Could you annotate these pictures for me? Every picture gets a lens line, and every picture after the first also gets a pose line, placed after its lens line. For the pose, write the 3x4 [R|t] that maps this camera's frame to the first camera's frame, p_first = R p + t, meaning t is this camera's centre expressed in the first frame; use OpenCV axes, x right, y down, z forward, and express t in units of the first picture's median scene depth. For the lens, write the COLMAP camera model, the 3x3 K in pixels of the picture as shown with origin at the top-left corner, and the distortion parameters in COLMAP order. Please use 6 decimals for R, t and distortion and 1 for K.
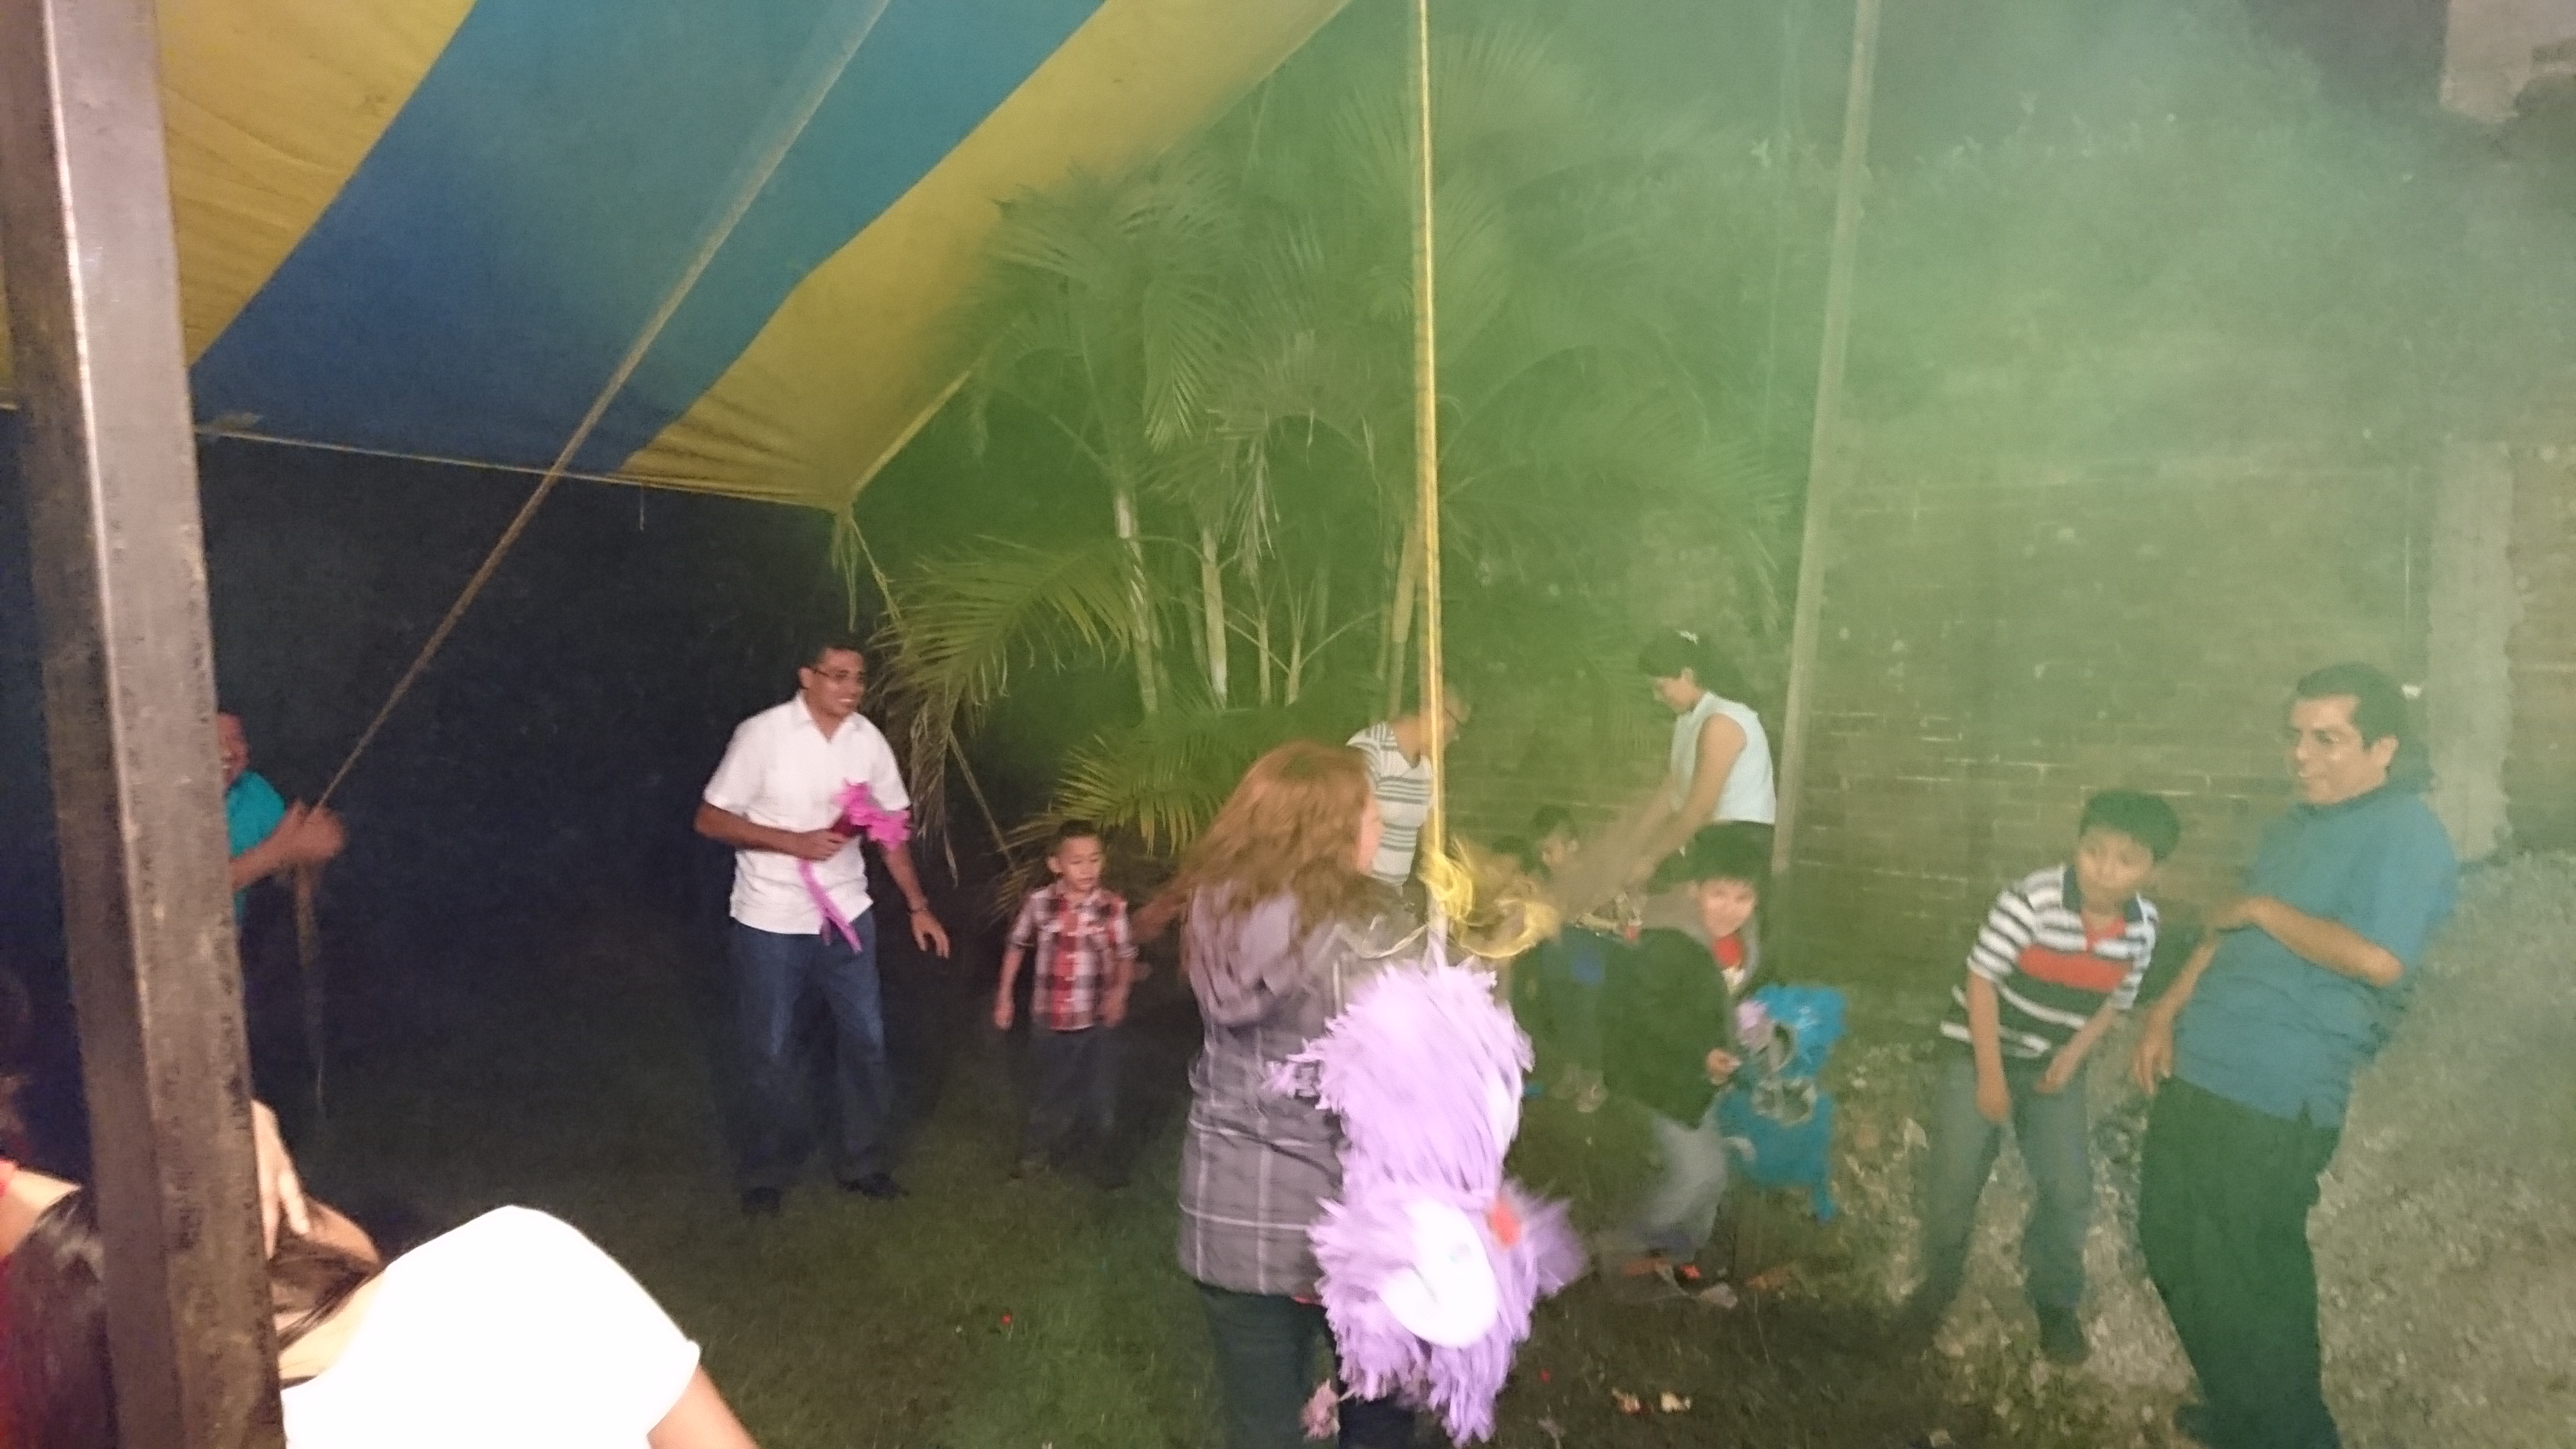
lens RADIAL K [[1677.5, 0, 1273.9], [0, 1677.5, 730.7], [0, 0, 1]] dist [0.022422, -0.041128]
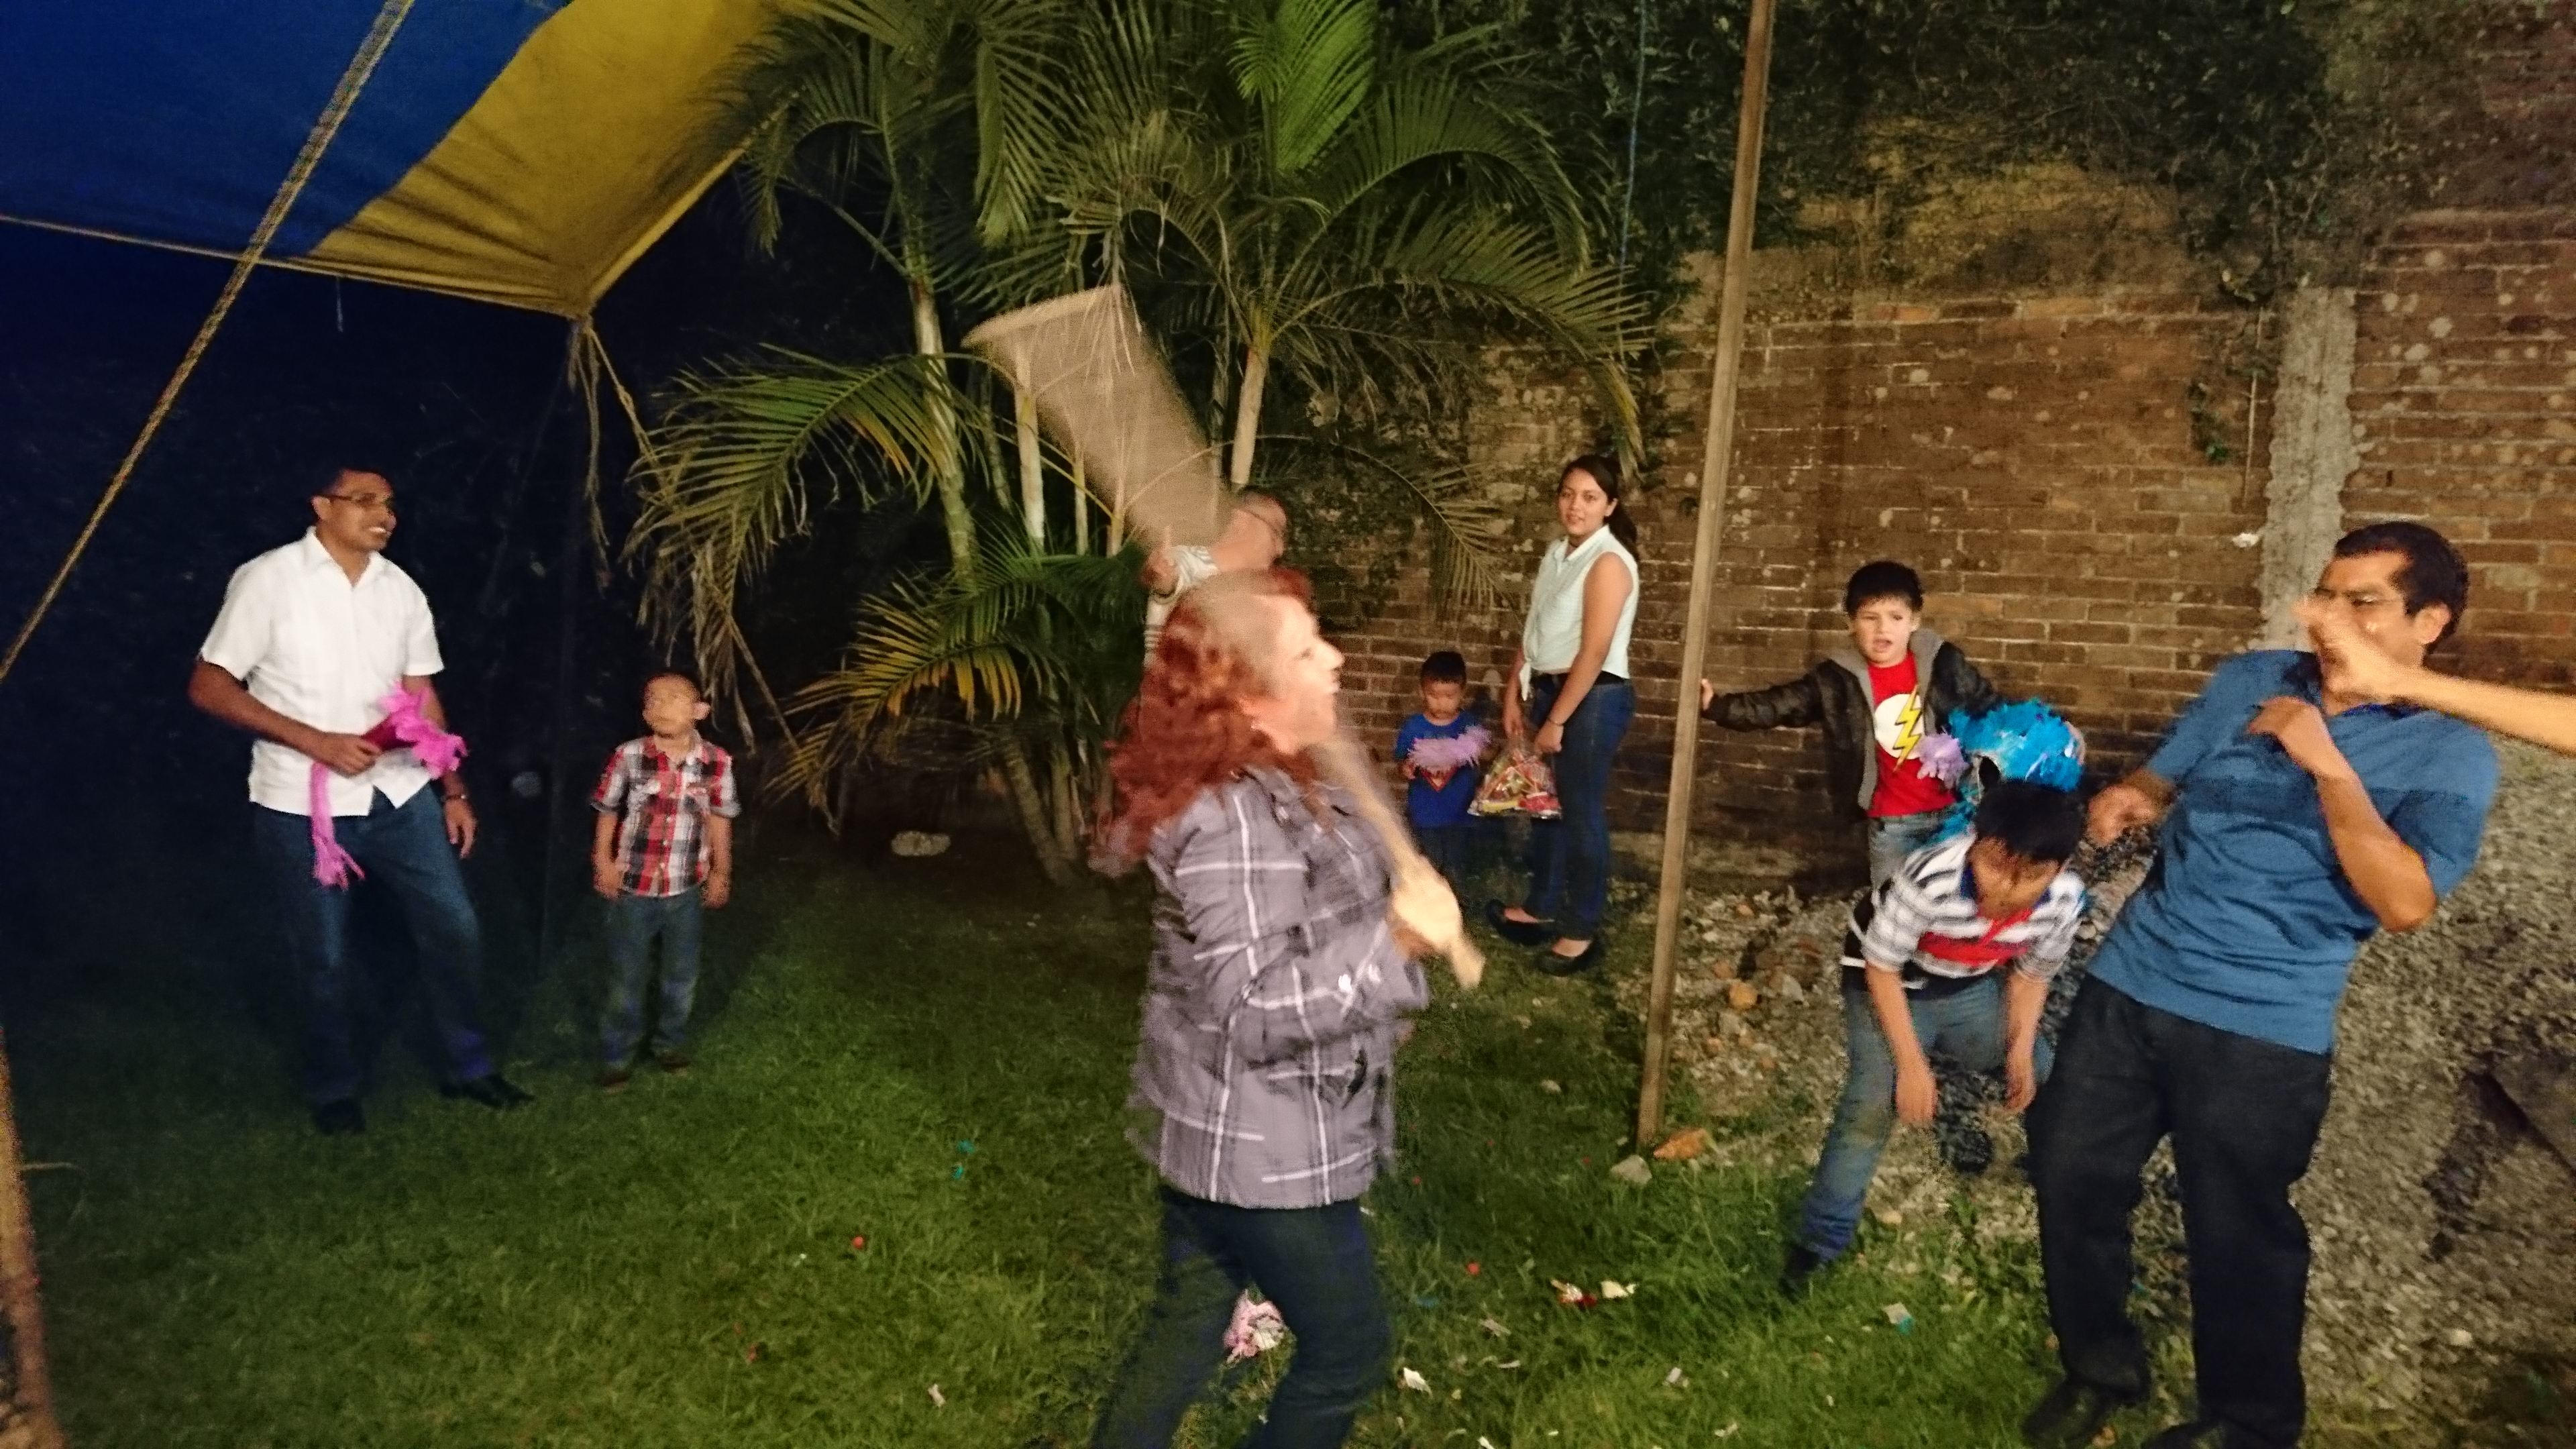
lens RADIAL K [[1664.7, 0, 1301.1], [0, 1664.7, 740.8], [0, 0, 1]] dist [0.068636, -0.089544]
pose [[0.985507, -0.011384, 0.169255, -0.054623], [-0.003467, 0.996186, 0.087191, 0.010690], [-0.169602, -0.086515, 0.981708, 0.091273]]
